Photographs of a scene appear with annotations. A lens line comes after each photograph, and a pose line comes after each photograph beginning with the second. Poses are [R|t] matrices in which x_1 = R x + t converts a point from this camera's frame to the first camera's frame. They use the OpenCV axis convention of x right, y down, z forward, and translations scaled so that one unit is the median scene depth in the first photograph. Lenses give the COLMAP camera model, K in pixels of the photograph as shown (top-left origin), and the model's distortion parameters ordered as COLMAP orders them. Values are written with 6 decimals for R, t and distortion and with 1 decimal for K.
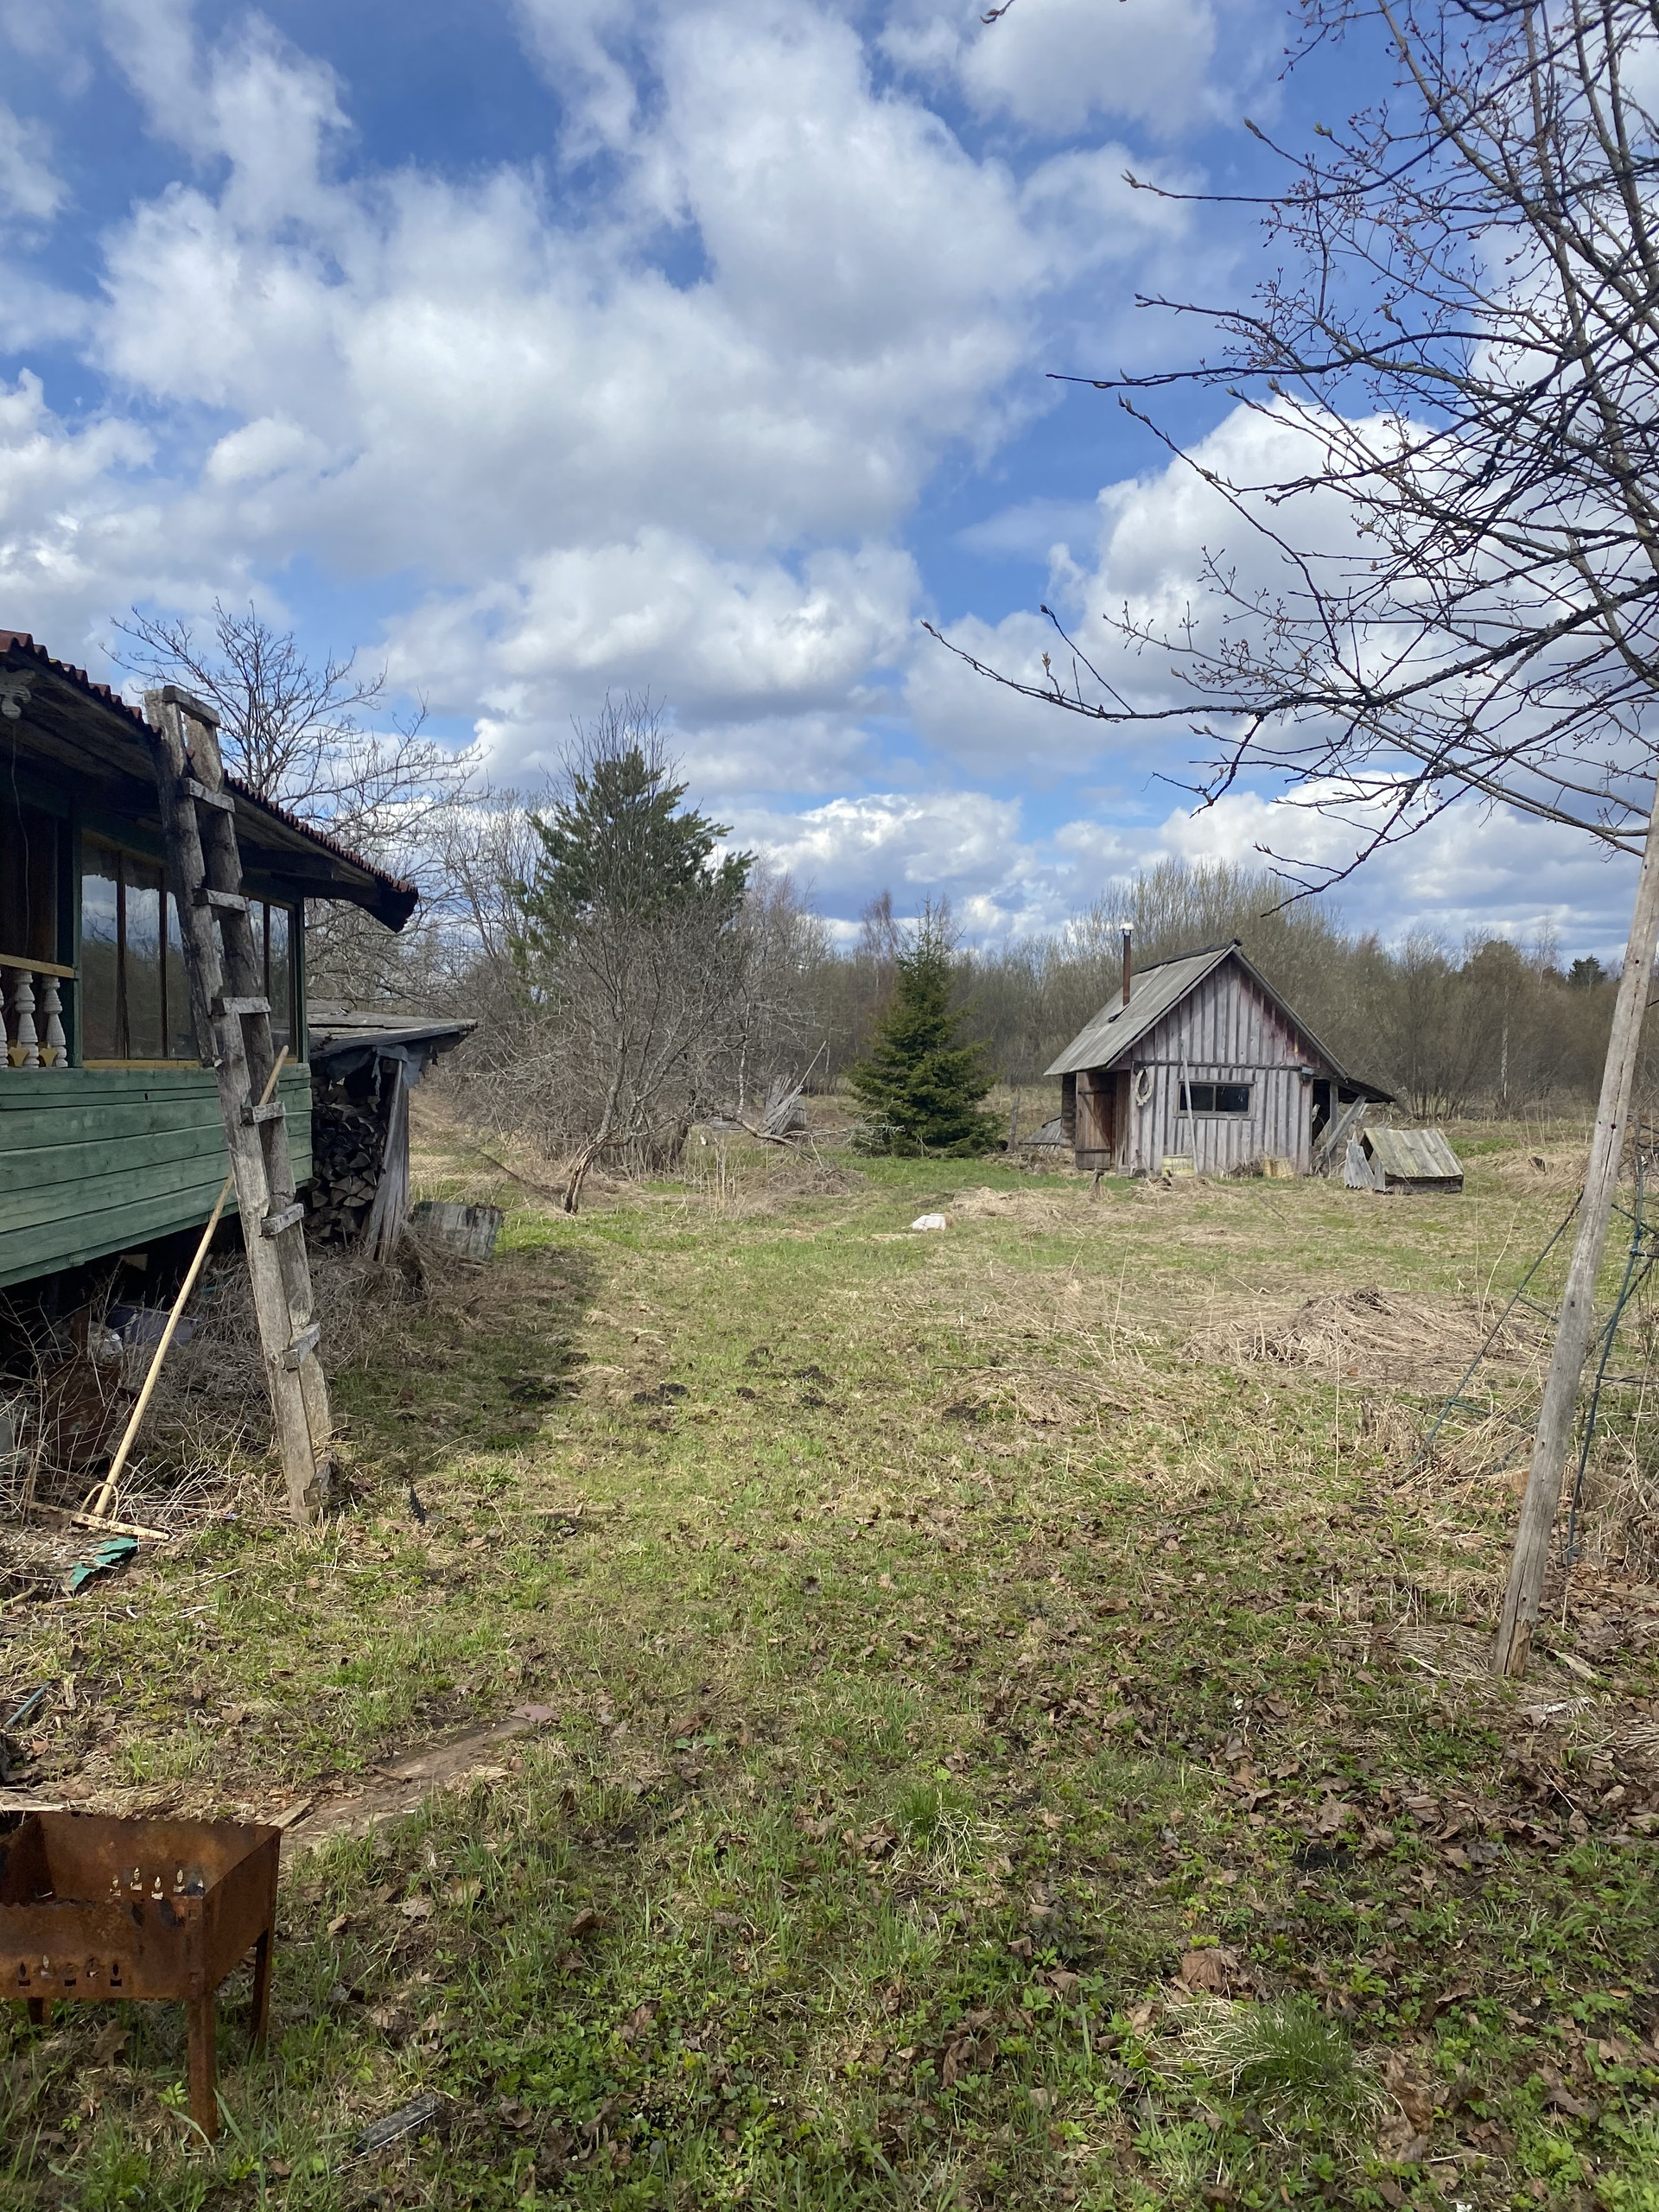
lens RADIAL K [[1657.5, 0, 843.9], [0, 1657.5, 1137.3], [0, 0, 1]] dist [0.096732, -0.148505]
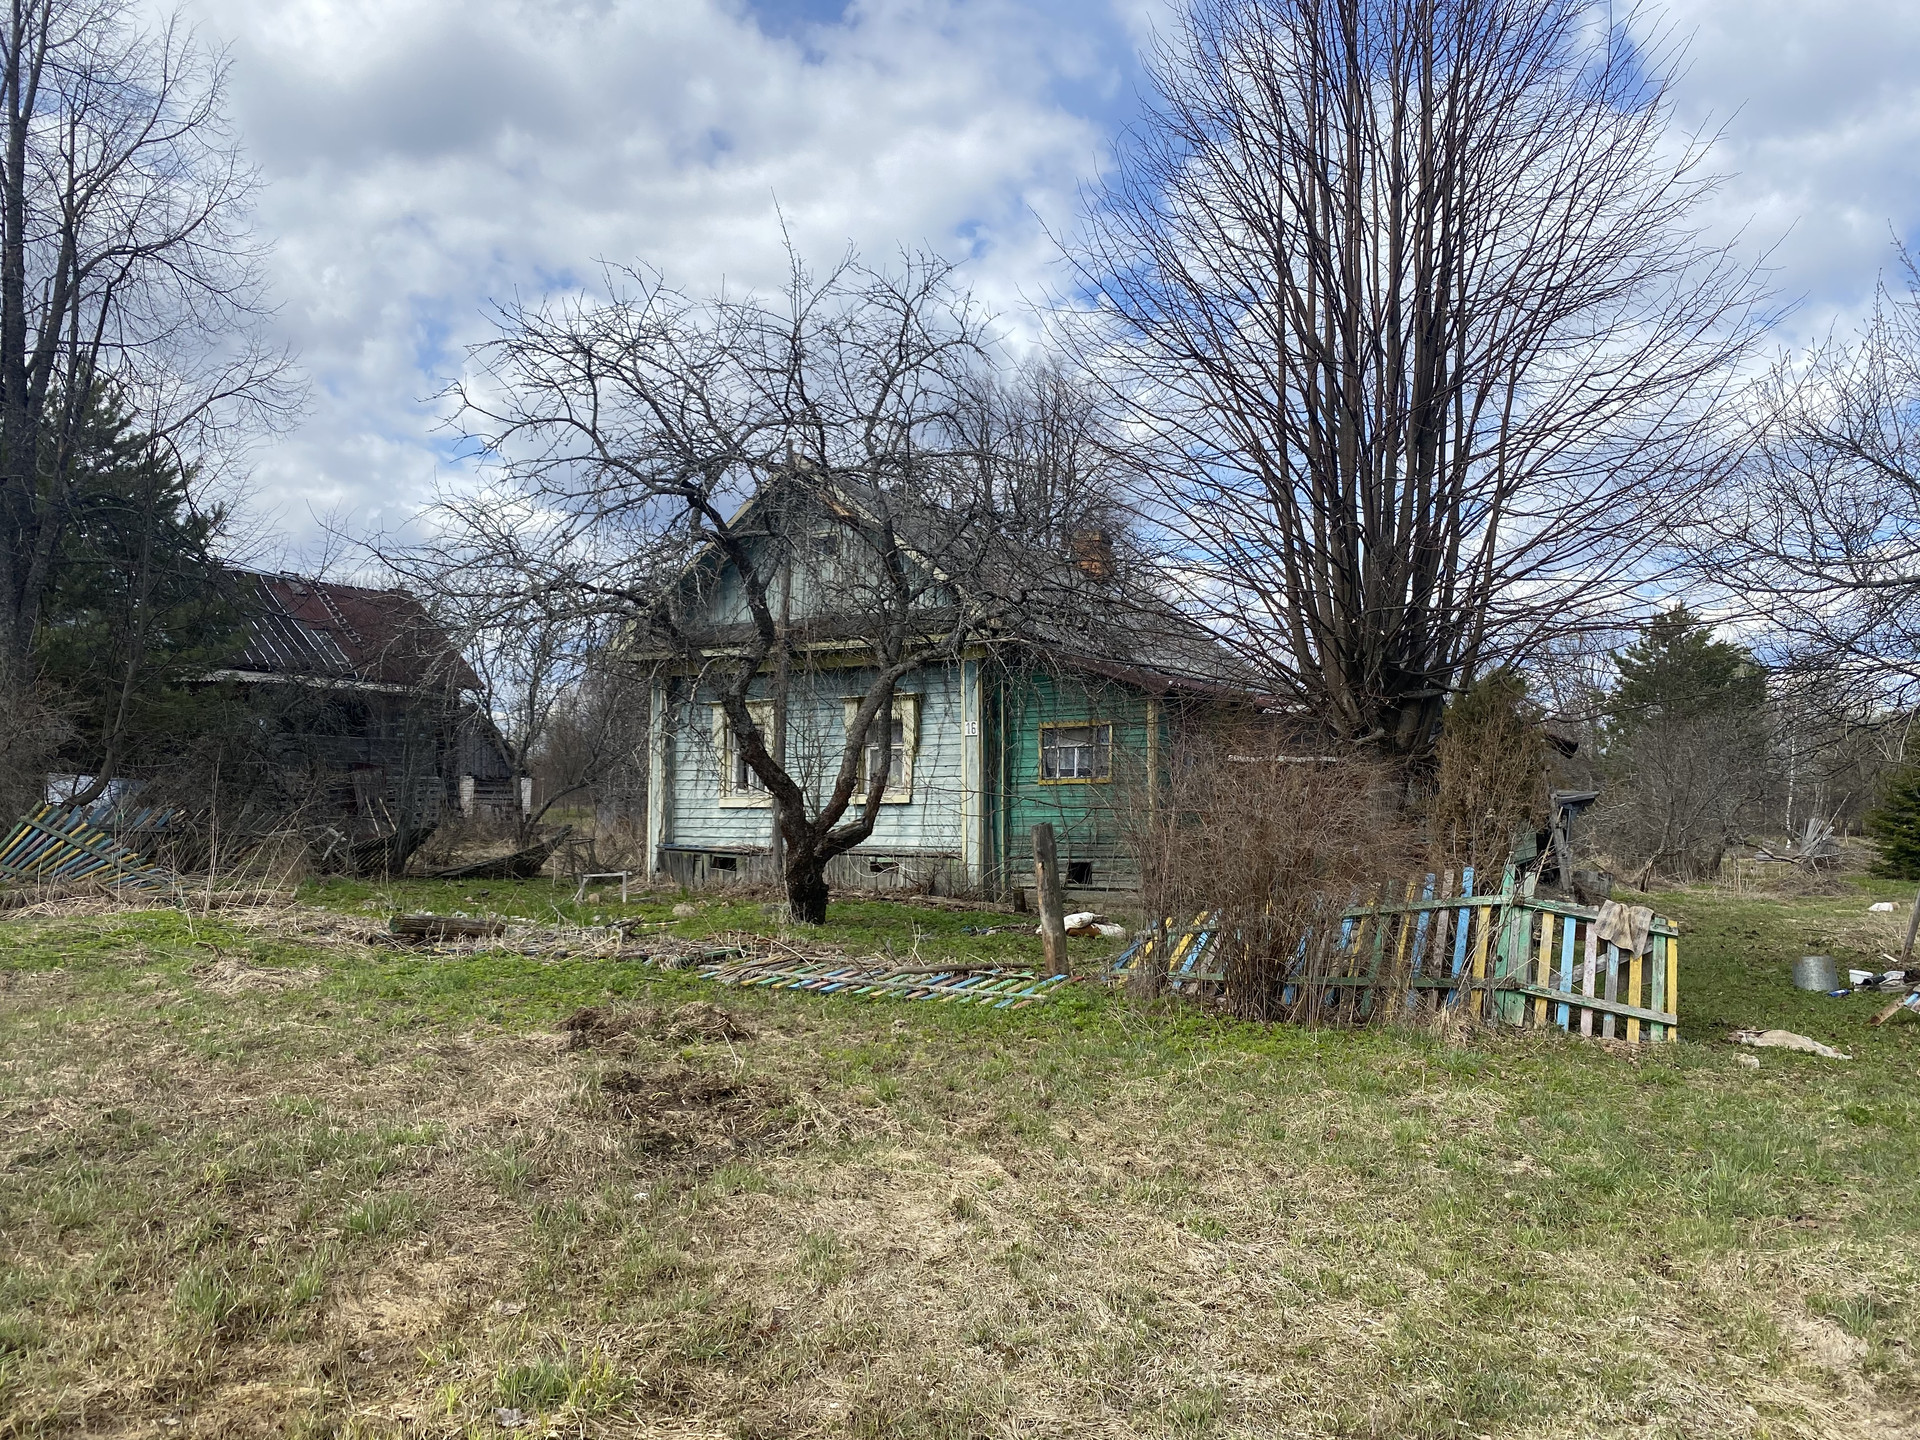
lens RADIAL K [[1438.7, 0, 957.2], [0, 1438.7, 724.5], [0, 0, 1]] dist [0.096732, -0.148505]
pose [[0.827479, -0.034829, -0.560415, 0.073352], [-0.023216, 0.995099, -0.096123, 0.020821], [0.561016, 0.092550, 0.822615, -0.474760]]
